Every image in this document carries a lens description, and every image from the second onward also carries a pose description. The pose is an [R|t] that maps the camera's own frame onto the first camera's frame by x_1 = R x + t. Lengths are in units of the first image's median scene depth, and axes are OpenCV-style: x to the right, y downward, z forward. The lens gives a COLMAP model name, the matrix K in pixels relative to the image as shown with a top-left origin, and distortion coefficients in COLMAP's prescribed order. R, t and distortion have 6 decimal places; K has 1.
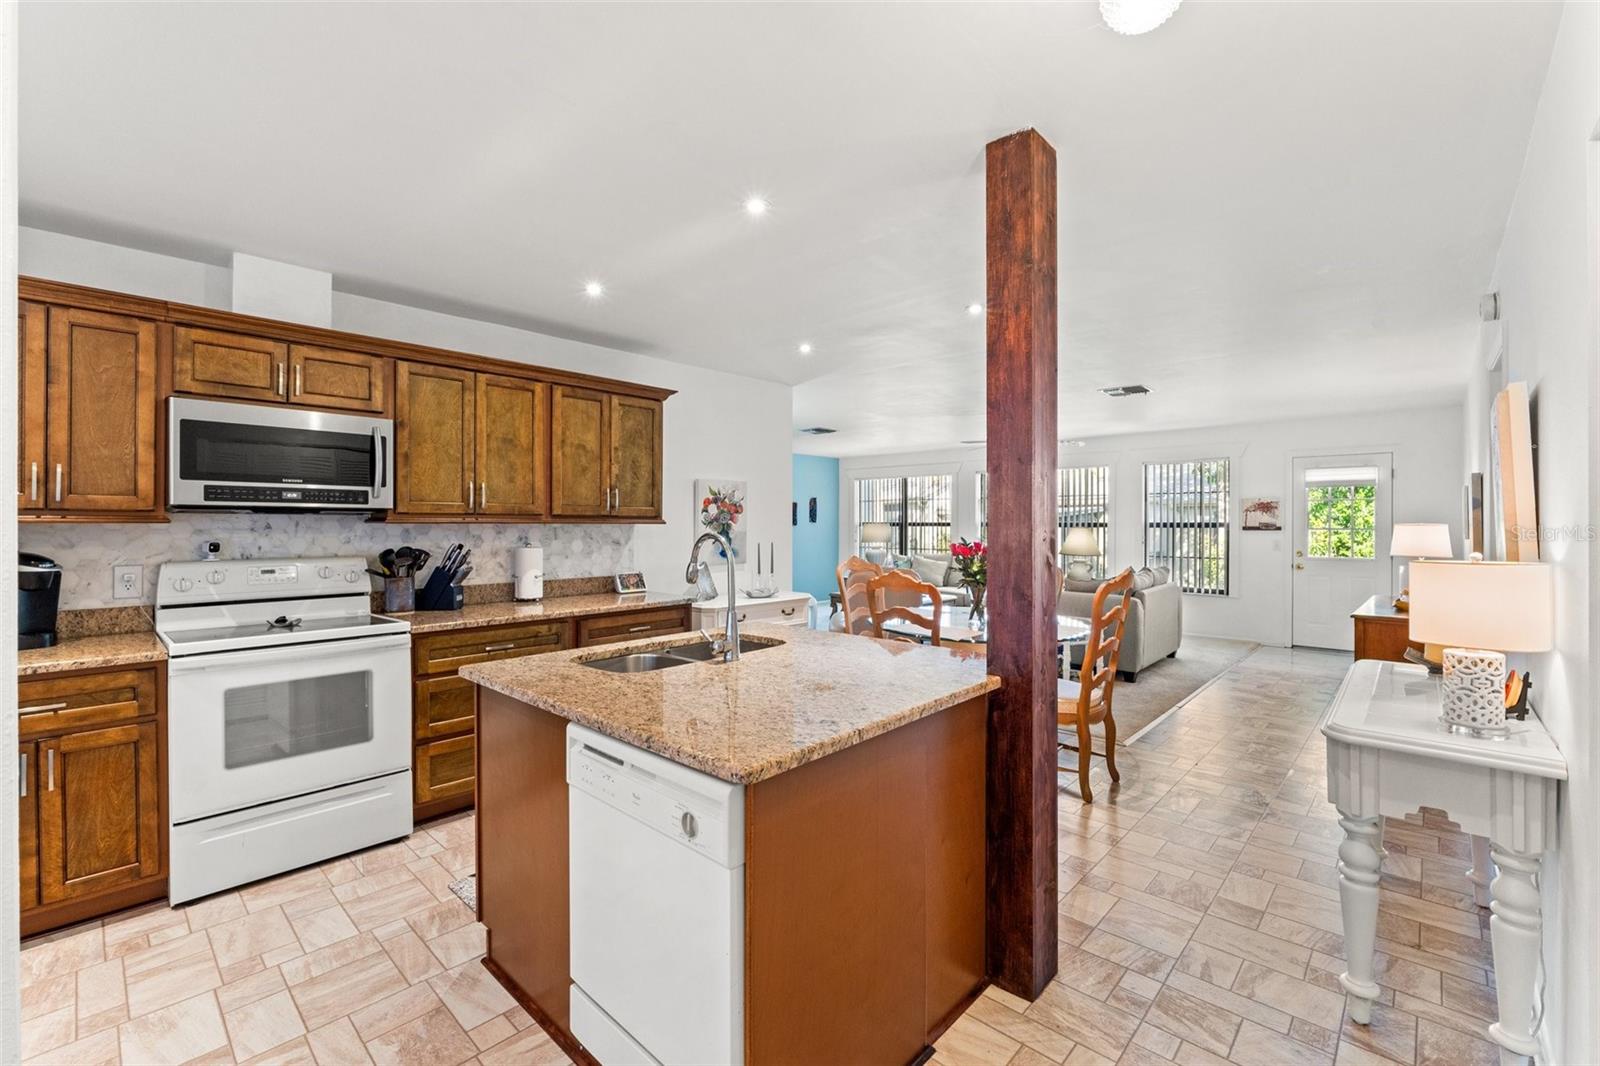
lens RADIAL K [[689.1, 0, 806.8], [0, 689.1, 530.6], [0, 0, 1]] dist [-0.003461, -0.001172]
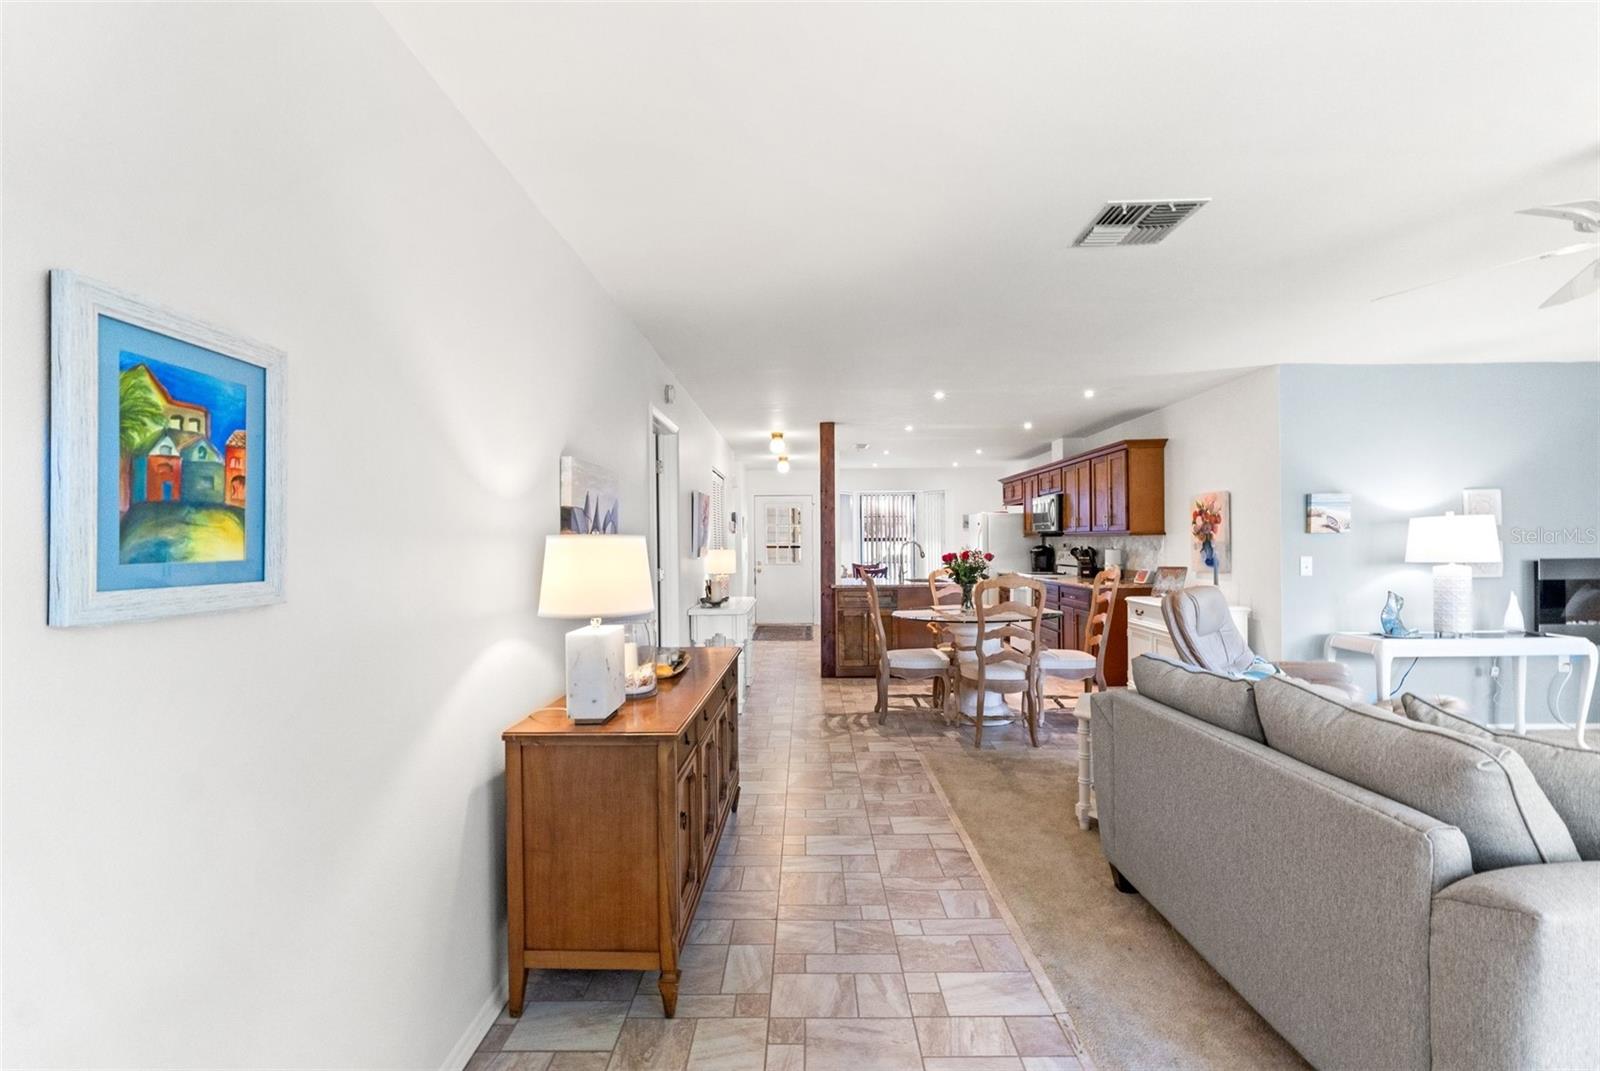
lens RADIAL K [[689.5, 0, 795.3], [0, 689.5, 548.0], [0, 0, 1]] dist [-0.006661, 0.000518]
pose [[-0.748211, 0.013721, -0.663319, 1.769003], [0.004740, 0.999871, 0.015336, -0.012731], [0.663444, 0.008330, -0.748180, 2.286225]]
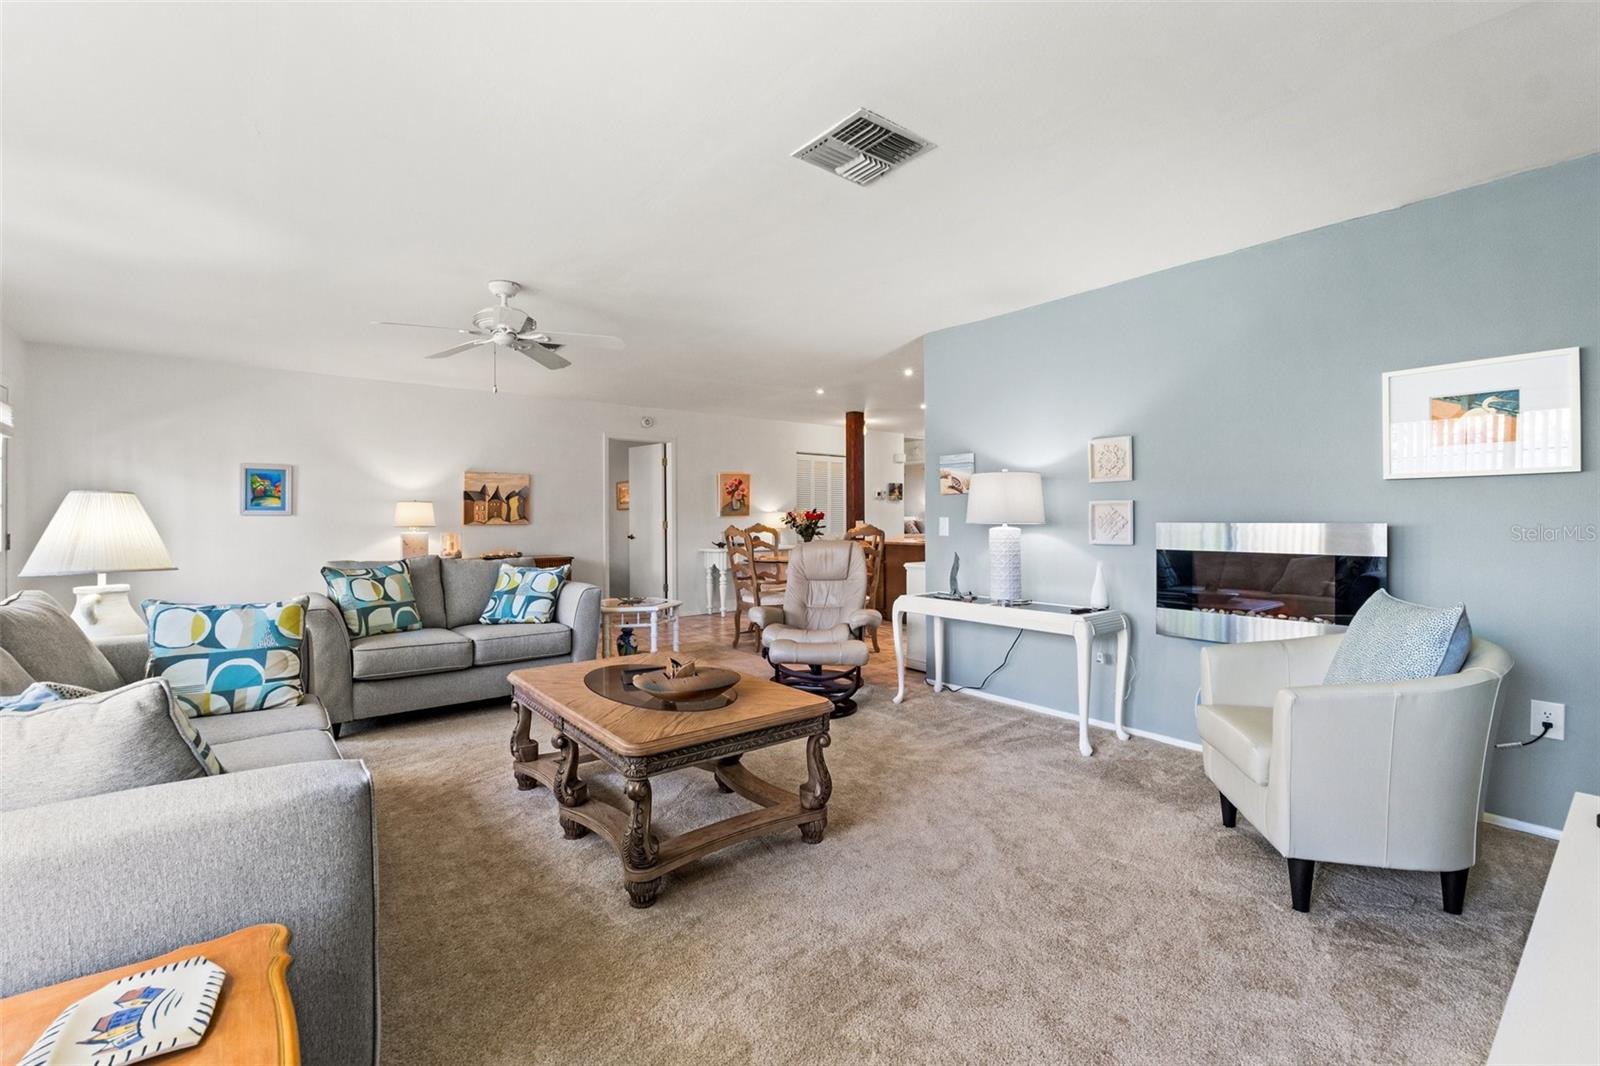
lens RADIAL K [[689.1, 0, 791.8], [0, 689.1, 521.0], [0, 0, 1]] dist [-0.003461, -0.001172]
pose [[-0.985765, 0.002624, 0.168109, -0.003401], [0.004834, 0.999907, 0.012738, 0.020946], [-0.168059, 0.013369, -0.985686, 3.485368]]
